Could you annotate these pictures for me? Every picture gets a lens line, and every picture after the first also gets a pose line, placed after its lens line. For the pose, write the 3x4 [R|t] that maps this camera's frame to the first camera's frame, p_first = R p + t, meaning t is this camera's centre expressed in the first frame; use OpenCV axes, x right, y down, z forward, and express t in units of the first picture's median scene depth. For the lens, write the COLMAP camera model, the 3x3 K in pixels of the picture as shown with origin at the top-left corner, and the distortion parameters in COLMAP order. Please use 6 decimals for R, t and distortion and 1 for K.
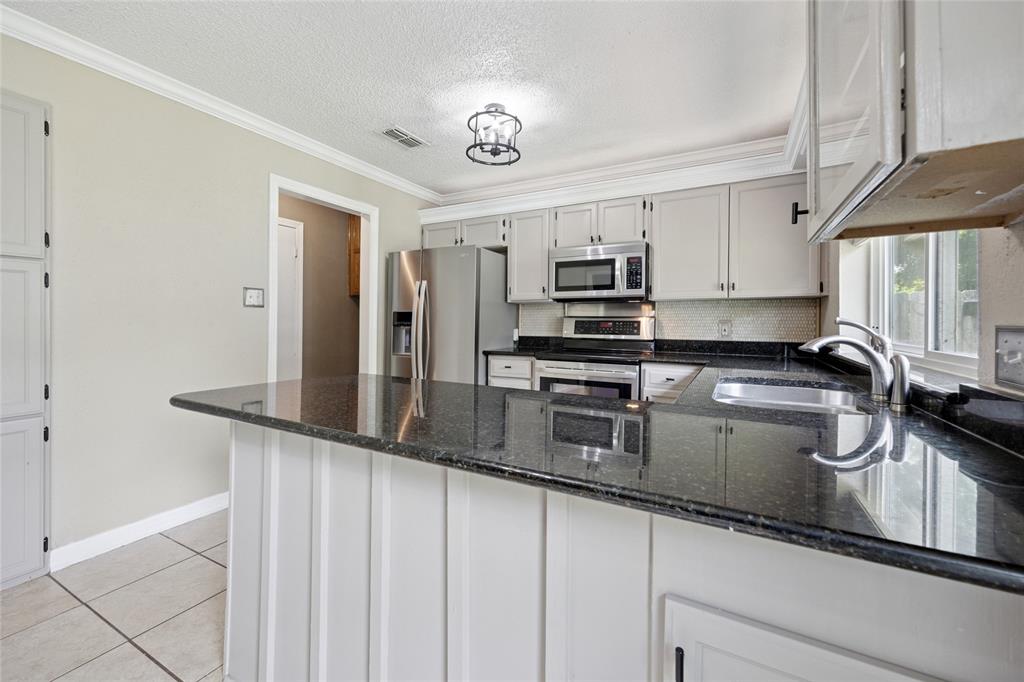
lens RADIAL K [[421.3, 0, 511.0], [0, 421.3, 321.8], [0, 0, 1]] dist [0.012752, -0.000331]
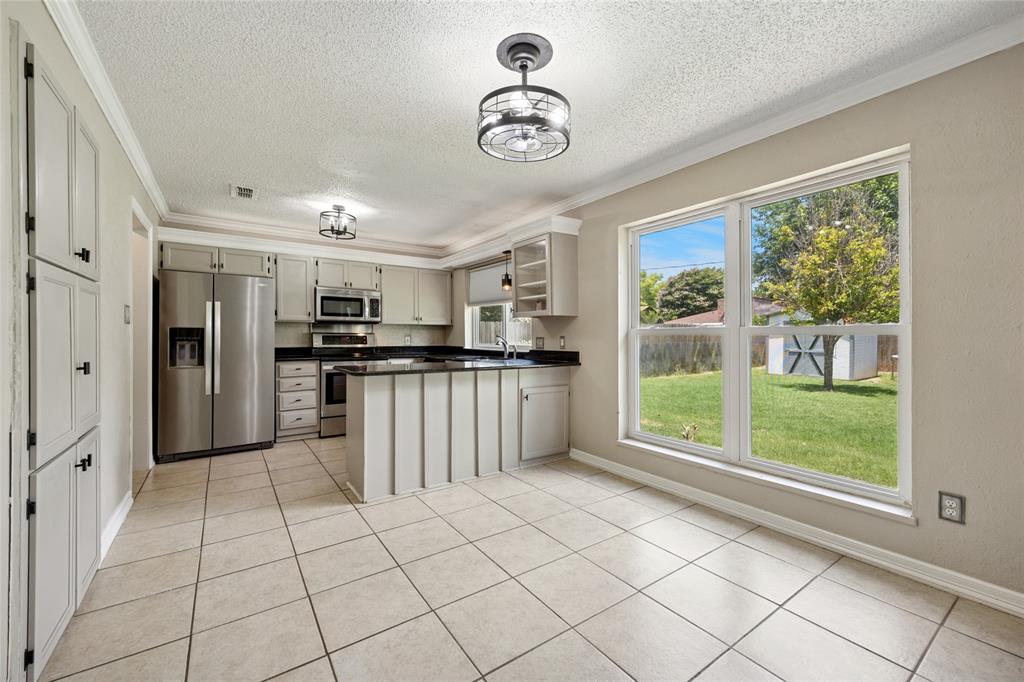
lens RADIAL K [[415.4, 0, 509.5], [0, 415.4, 333.0], [0, 0, 1]] dist [0.007916, -0.000329]
pose [[0.449286, 0.003572, 0.893381, -0.955160], [0.000082, 0.999992, -0.004040, -0.006520], [-0.893388, 0.001889, 0.449282, -0.254917]]
